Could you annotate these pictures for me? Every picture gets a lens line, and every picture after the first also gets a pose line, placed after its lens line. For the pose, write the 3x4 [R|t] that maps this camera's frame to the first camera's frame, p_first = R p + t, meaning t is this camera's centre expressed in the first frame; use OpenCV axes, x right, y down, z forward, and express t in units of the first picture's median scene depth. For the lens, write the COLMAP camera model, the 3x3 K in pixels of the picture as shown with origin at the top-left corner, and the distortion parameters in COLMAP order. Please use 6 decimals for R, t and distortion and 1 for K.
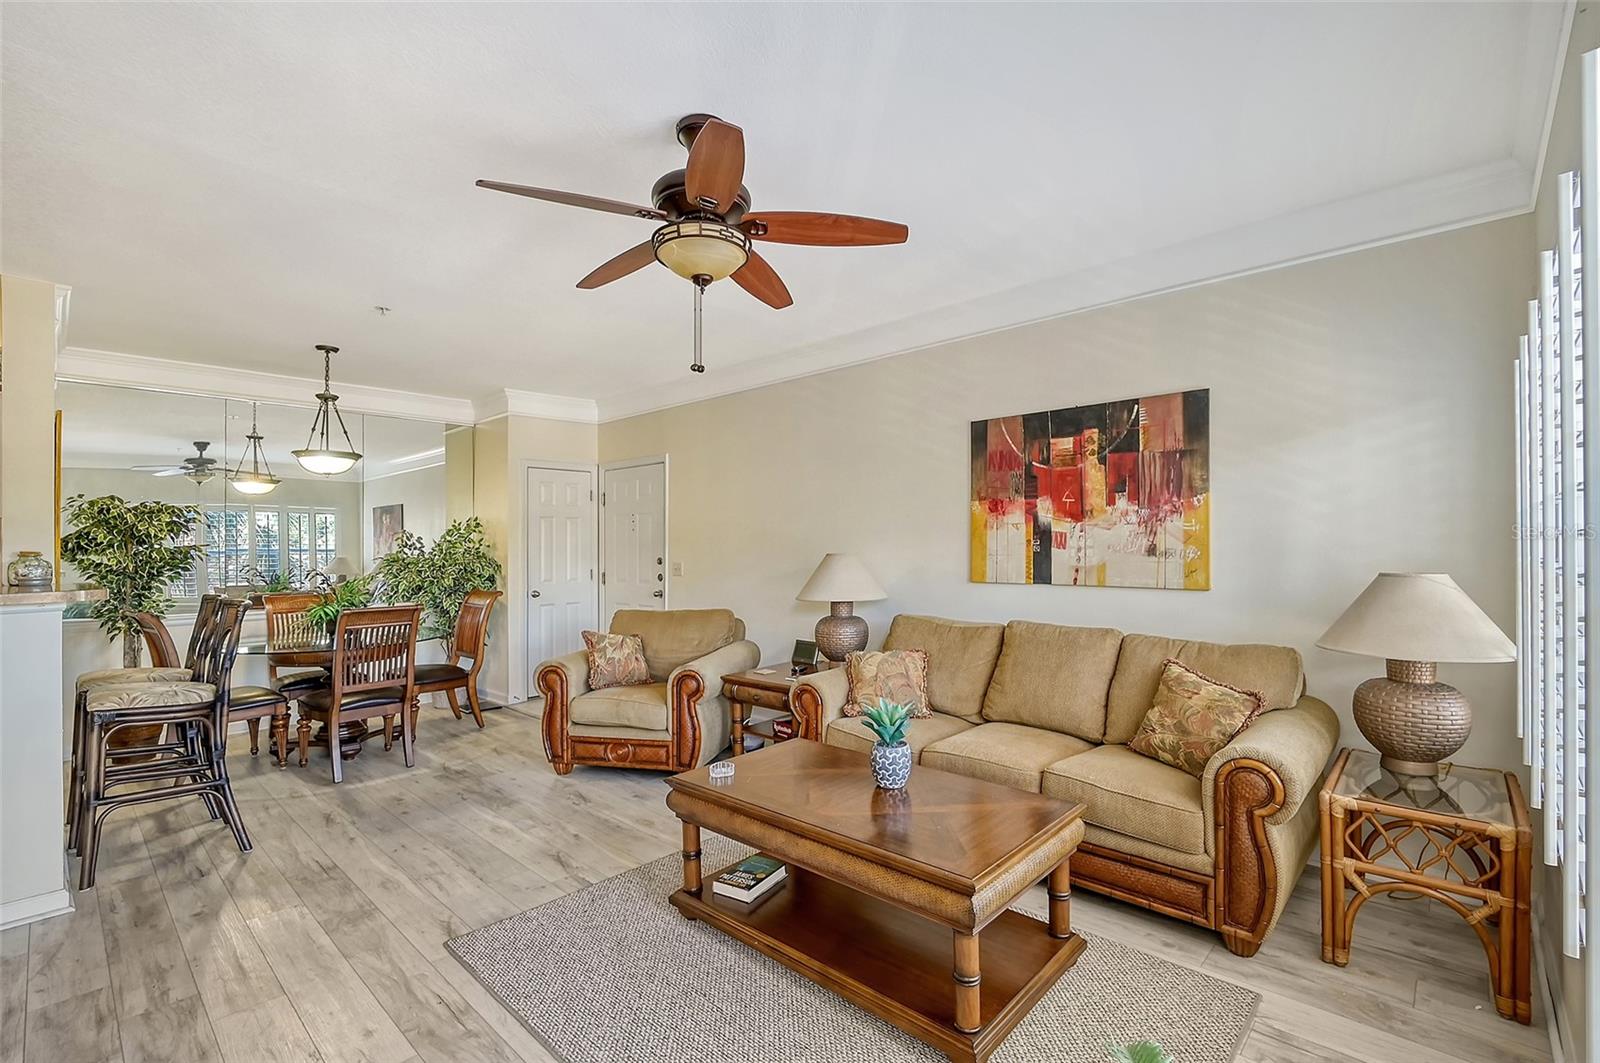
lens RADIAL K [[711.4, 0, 807.4], [0, 711.4, 542.7], [0, 0, 1]] dist [0.009370, -0.000344]
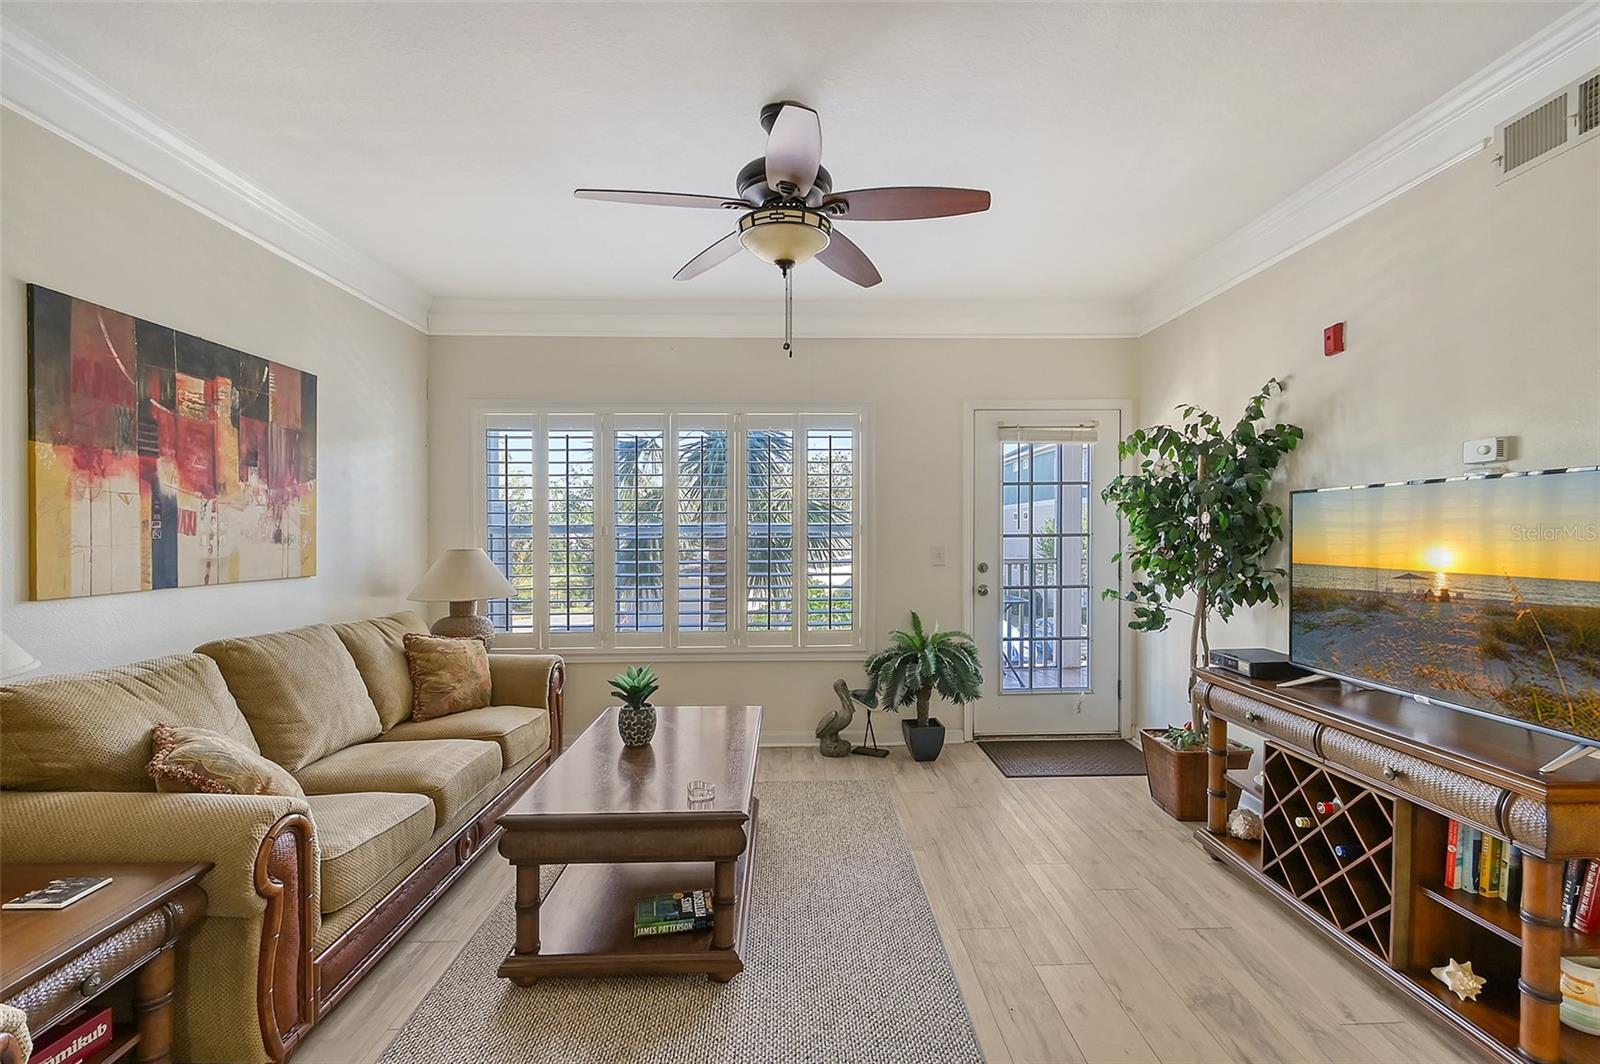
lens RADIAL K [[719.1, 0, 821.0], [0, 719.1, 539.1], [0, 0, 1]] dist [-0.004697, -0.003661]
pose [[-0.715837, 0.005351, 0.698247, -0.590664], [0.009287, 0.999955, 0.001858, 0.017596], [-0.698206, 0.007814, -0.715855, 1.098737]]
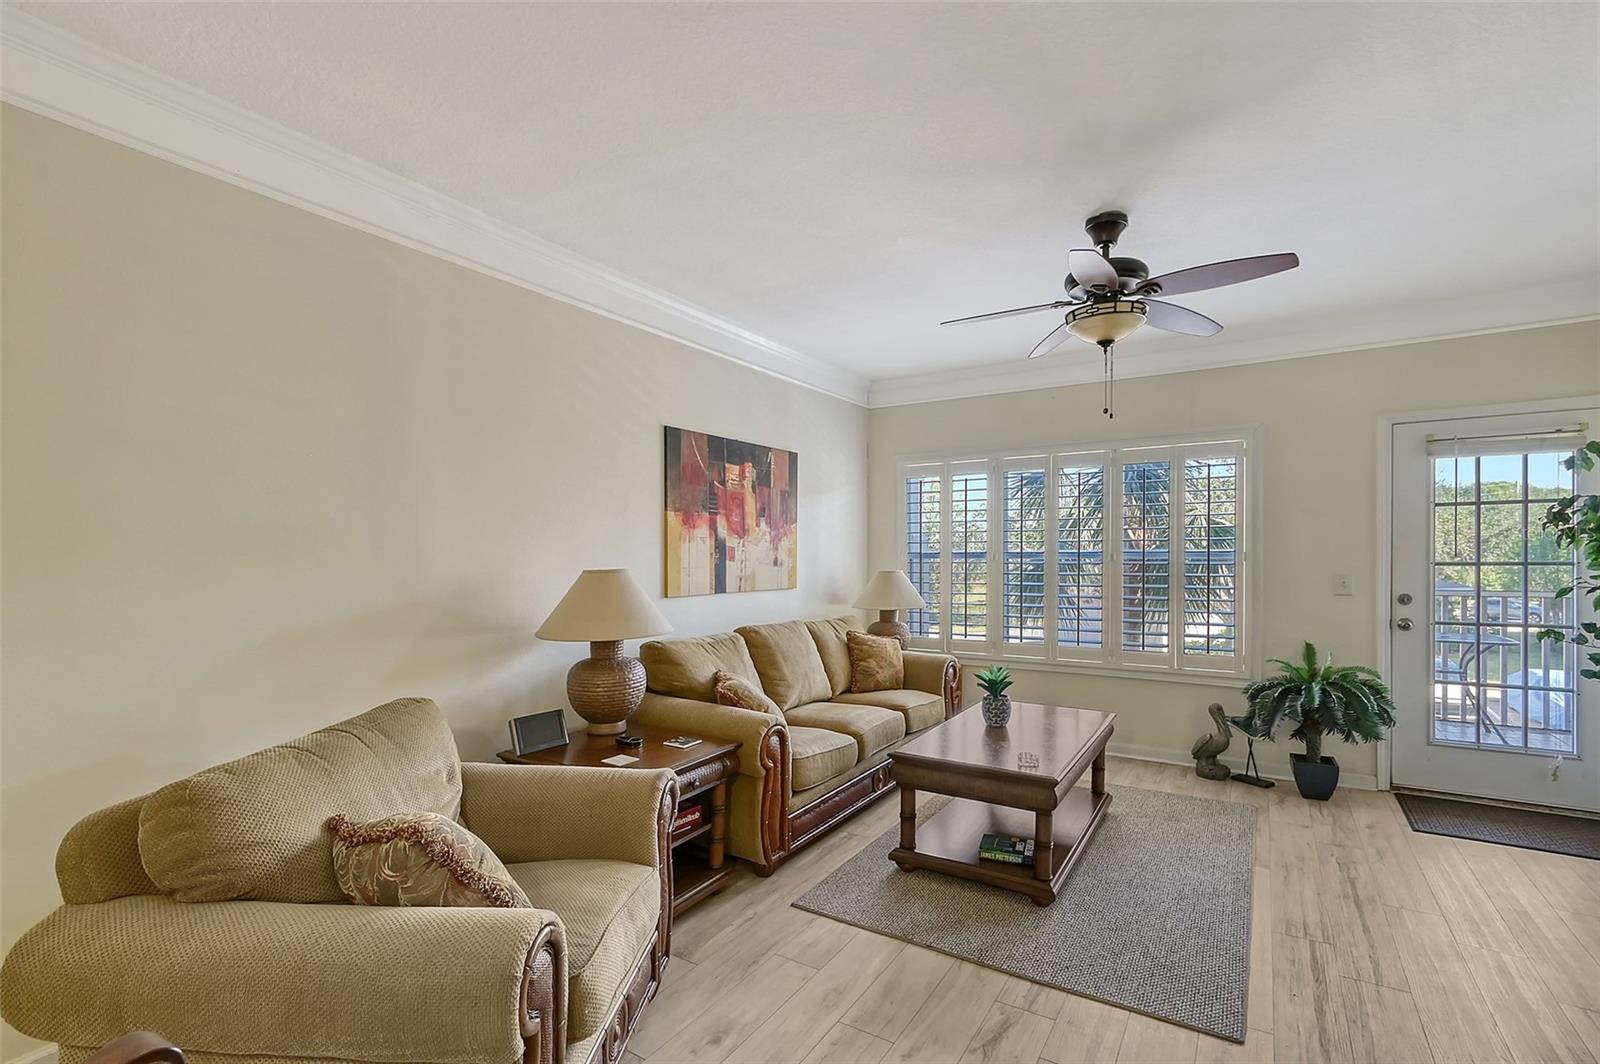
lens RADIAL K [[723.5, 0, 818.5], [0, 723.5, 566.0], [0, 0, 1]] dist [-0.011221, 0.000125]
pose [[-0.198473, -0.007006, 0.980081, -0.835064], [0.003958, 0.999961, 0.007949, 0.007805], [-0.980098, 0.005457, -0.198437, 1.124167]]
